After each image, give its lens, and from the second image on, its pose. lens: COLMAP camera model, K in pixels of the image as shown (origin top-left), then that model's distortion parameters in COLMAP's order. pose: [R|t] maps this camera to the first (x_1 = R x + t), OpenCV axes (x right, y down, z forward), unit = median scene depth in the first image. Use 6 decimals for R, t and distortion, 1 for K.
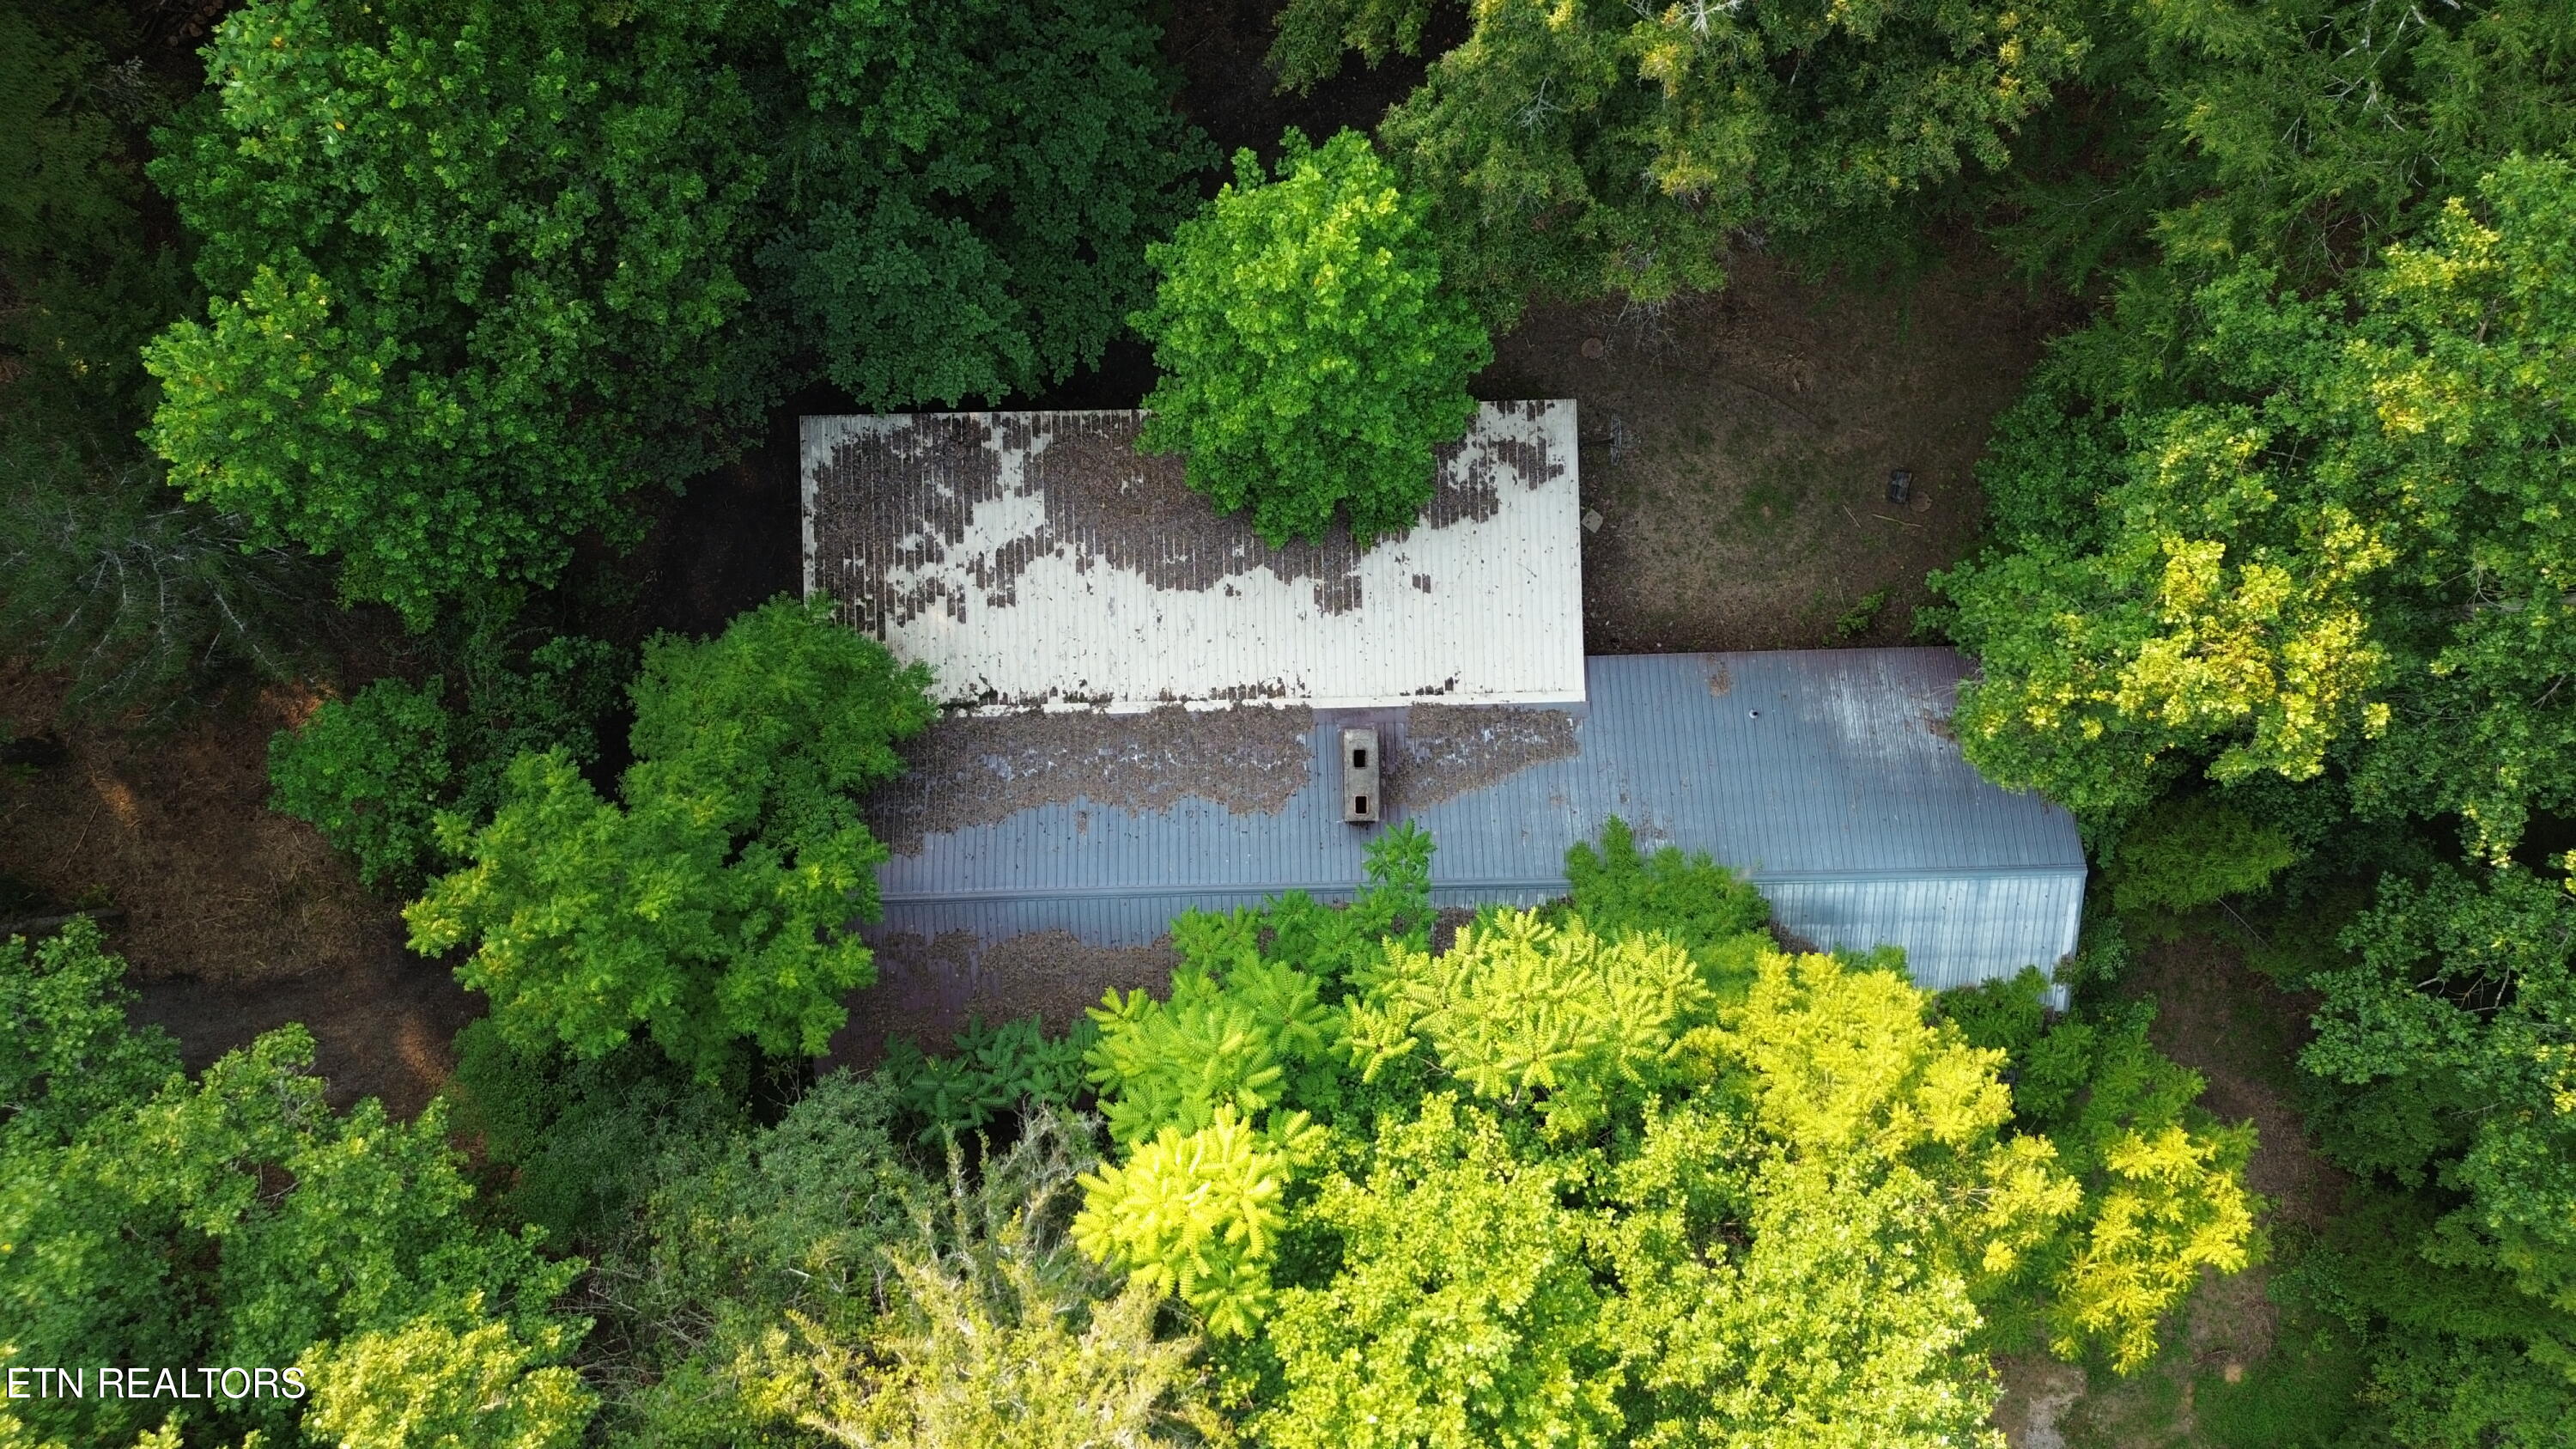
lens RADIAL K [[1862.4, 0, 1292.5], [0, 1862.4, 726.8], [0, 0, 1]] dist [0.014185, -0.000378]
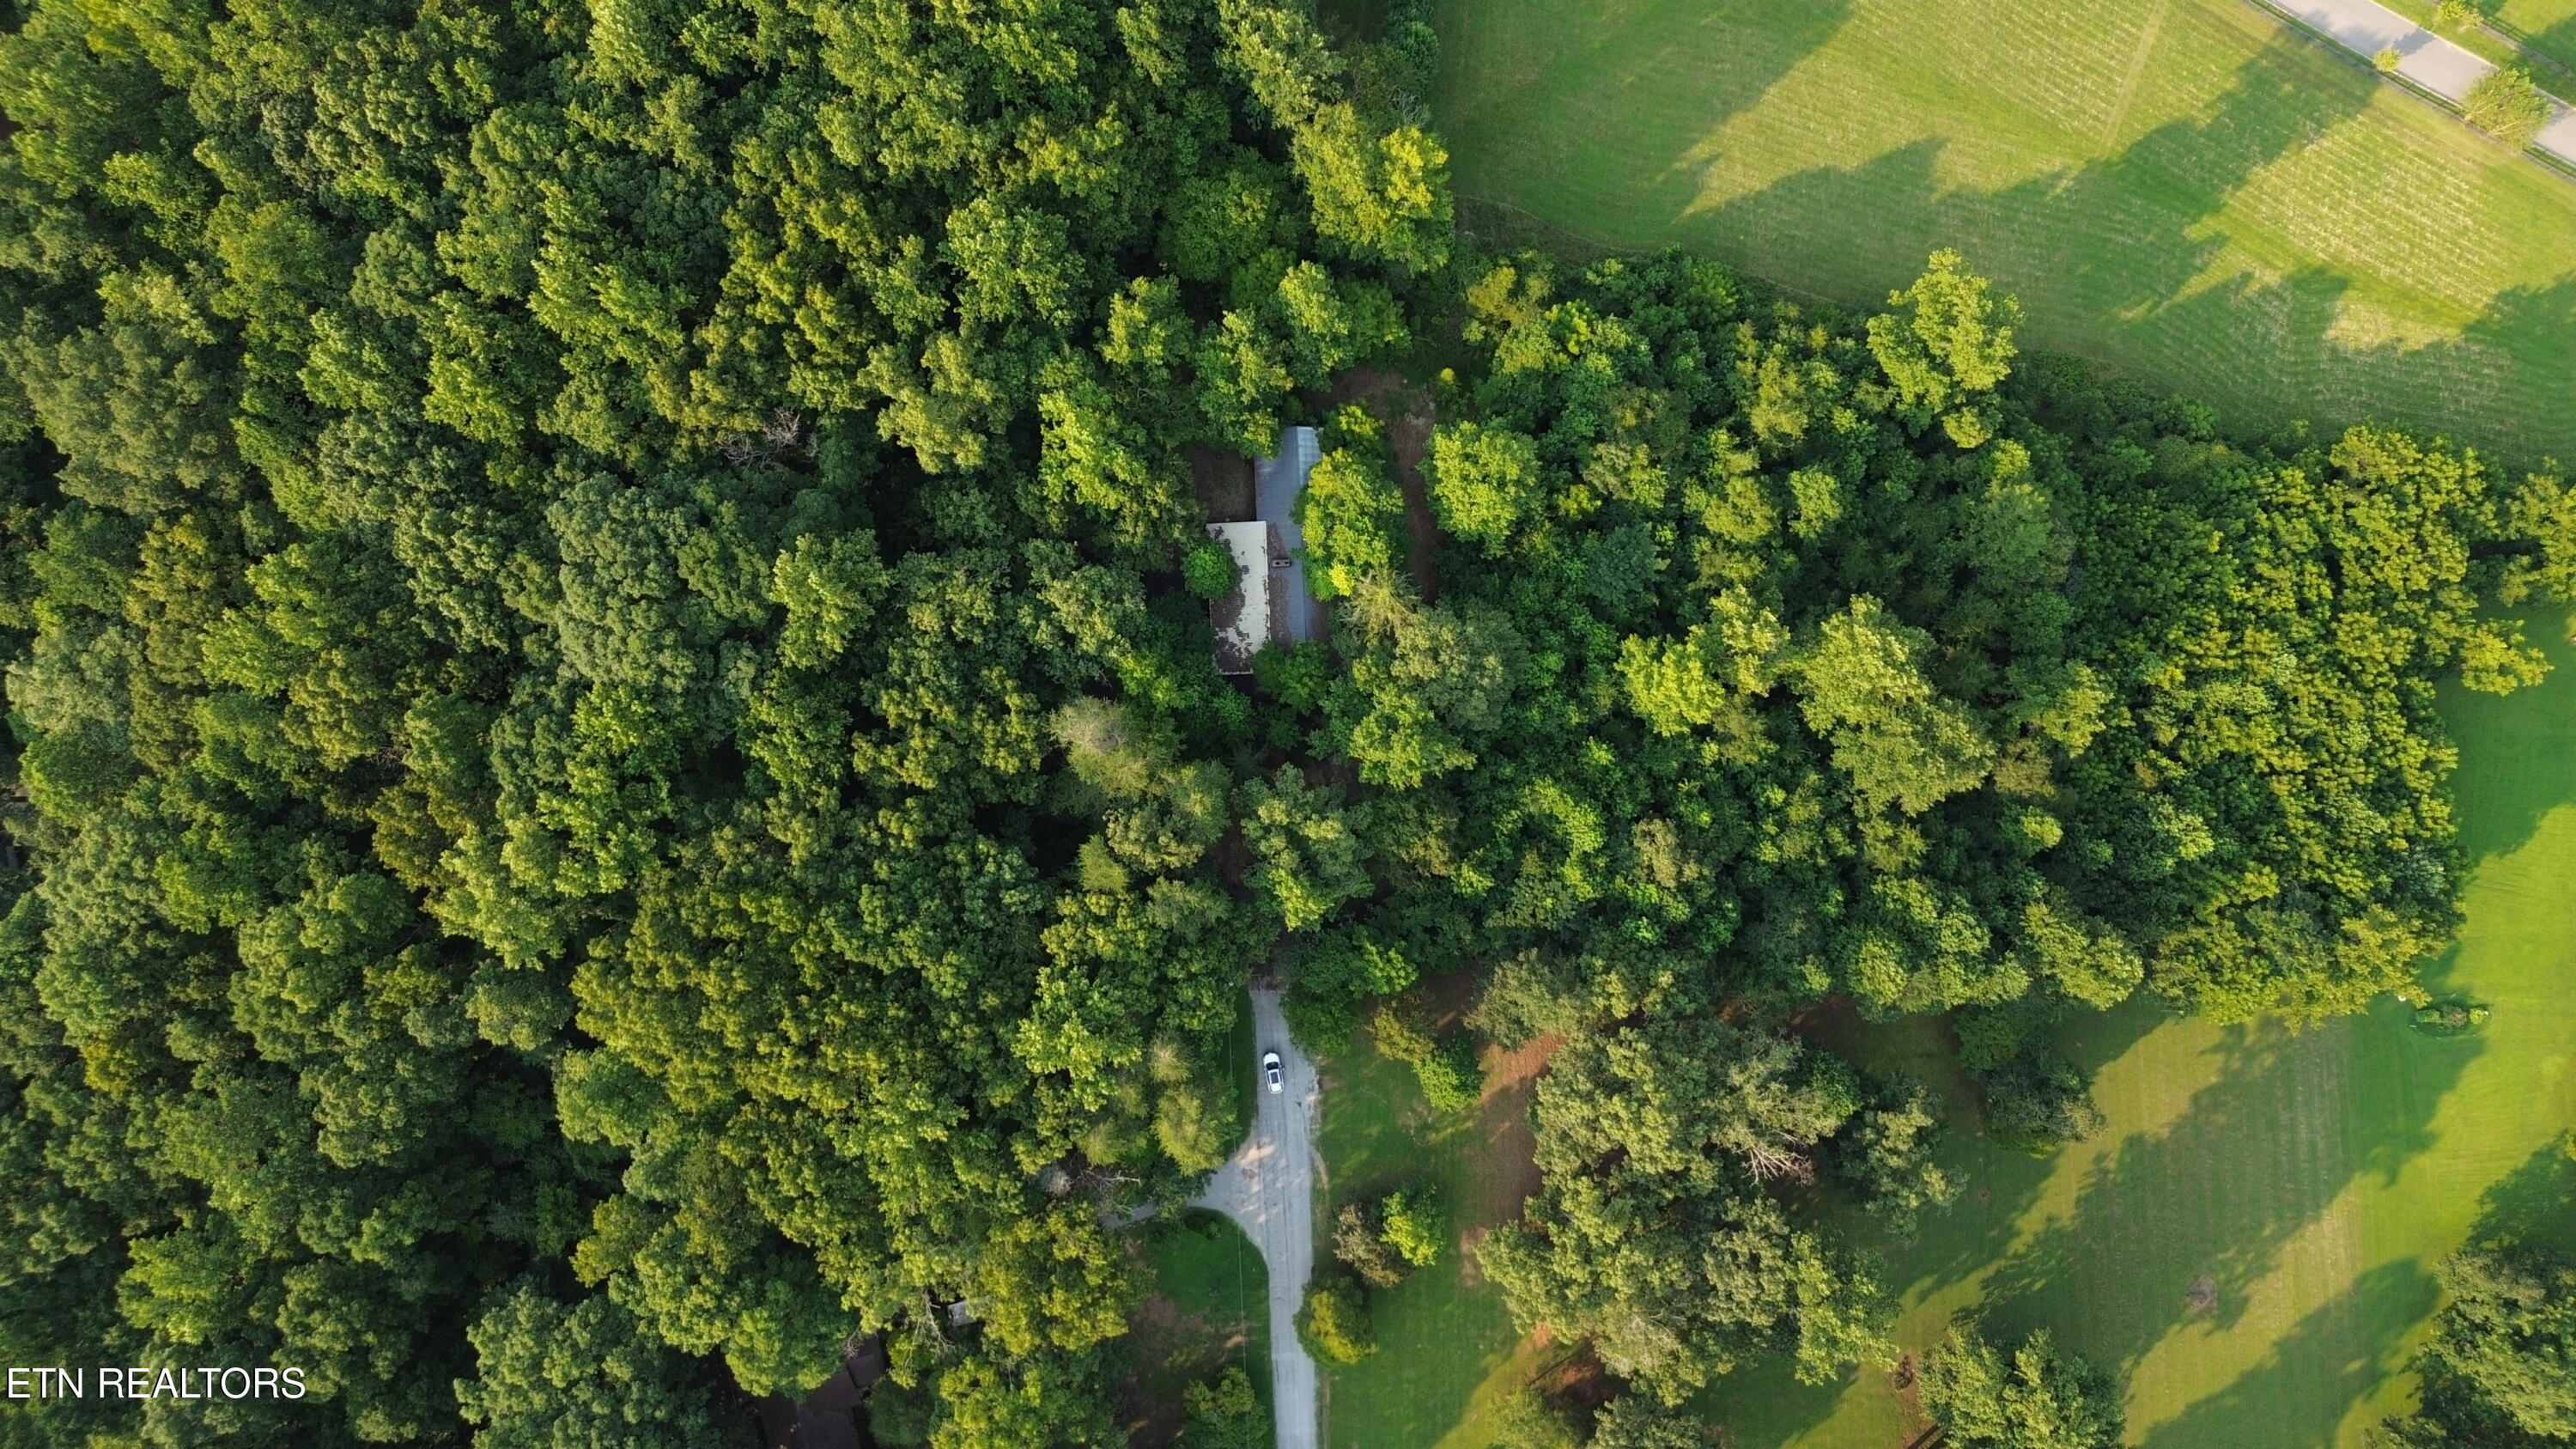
lens RADIAL K [[1862.4, 0, 1292.2], [0, 1862.4, 741.1], [0, 0, 1]] dist [0.014185, -0.000378]
pose [[-0.018976, -0.999202, 0.035149, -0.647347], [0.999526, -0.018106, 0.024916, -0.081831], [-0.024260, 0.035605, 0.999071, -4.225997]]
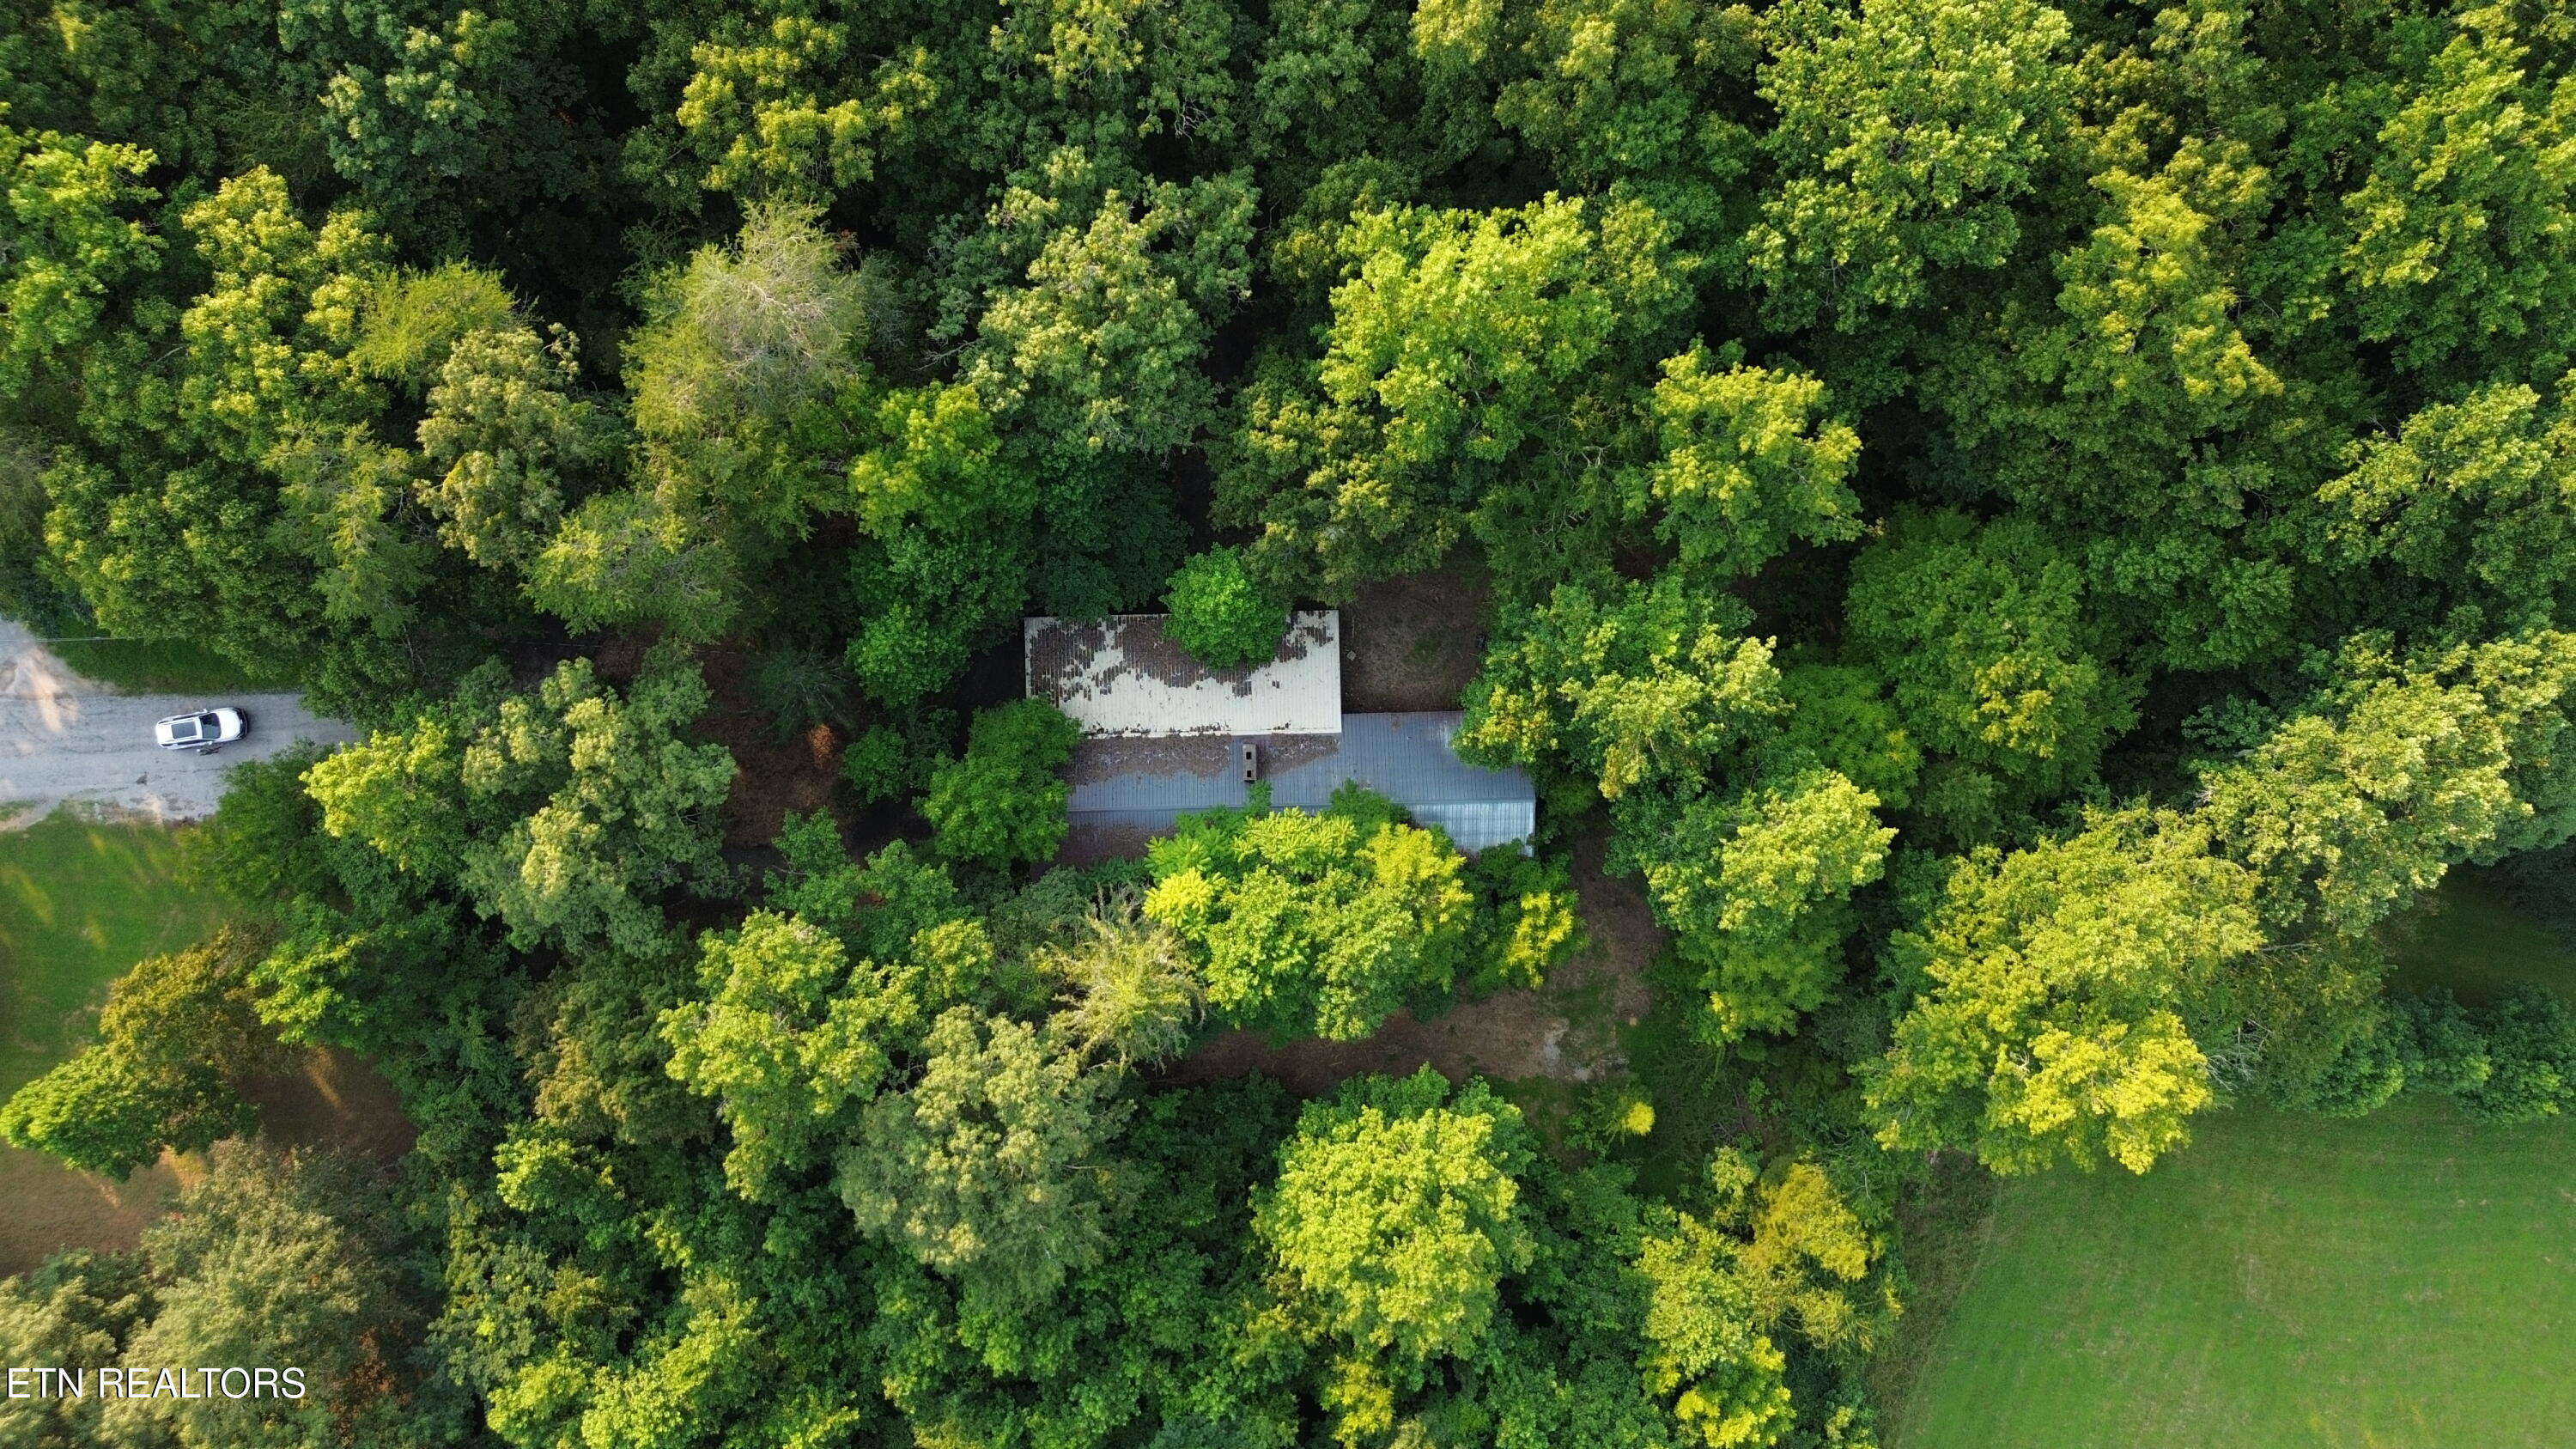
lens RADIAL K [[1862.4, 0, 1300.8], [0, 1862.4, 720.6], [0, 0, 1]] dist [0.014185, -0.000378]
pose [[0.999990, 0.000196, 0.004424, 0.095212], [-0.000191, 0.999999, -0.001132, -0.027572], [-0.004425, 0.001131, 0.999990, -1.525656]]
